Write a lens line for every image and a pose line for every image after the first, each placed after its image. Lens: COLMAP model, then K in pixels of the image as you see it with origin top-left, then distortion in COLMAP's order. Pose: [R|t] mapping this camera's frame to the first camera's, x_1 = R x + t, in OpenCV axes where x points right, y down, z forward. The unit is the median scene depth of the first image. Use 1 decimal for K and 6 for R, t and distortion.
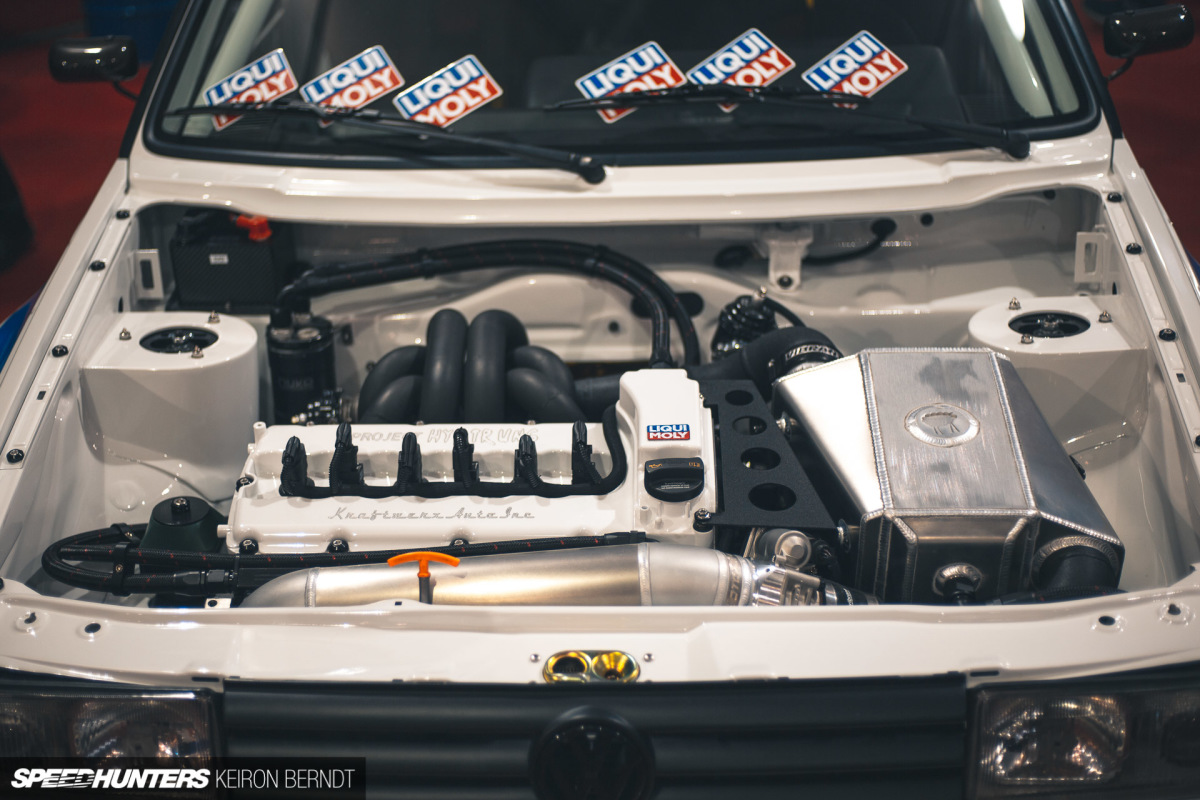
lens RADIAL K [[1752.0, 0, 600.0], [0, 1752.0, 400.0], [0, 0, 1]] dist [-0.094094, -0.055723]
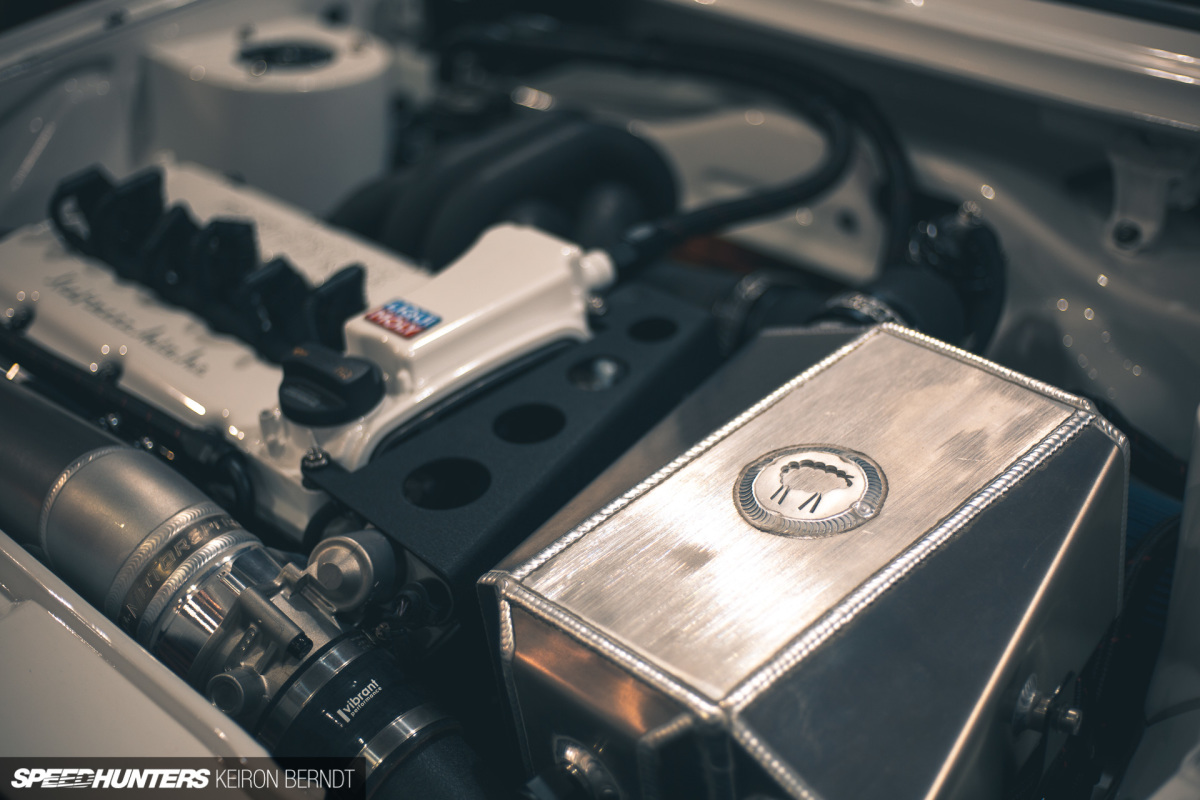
lens RADIAL K [[1752.0, 0, 600.0], [0, 1752.0, 400.0], [0, 0, 1]] dist [-0.094094, -0.055723]
pose [[0.700880, 0.343794, -0.624958, 0.362989], [-0.312926, 0.935561, 0.163717, -0.057190], [0.640971, 0.080819, 0.763298, 0.476031]]
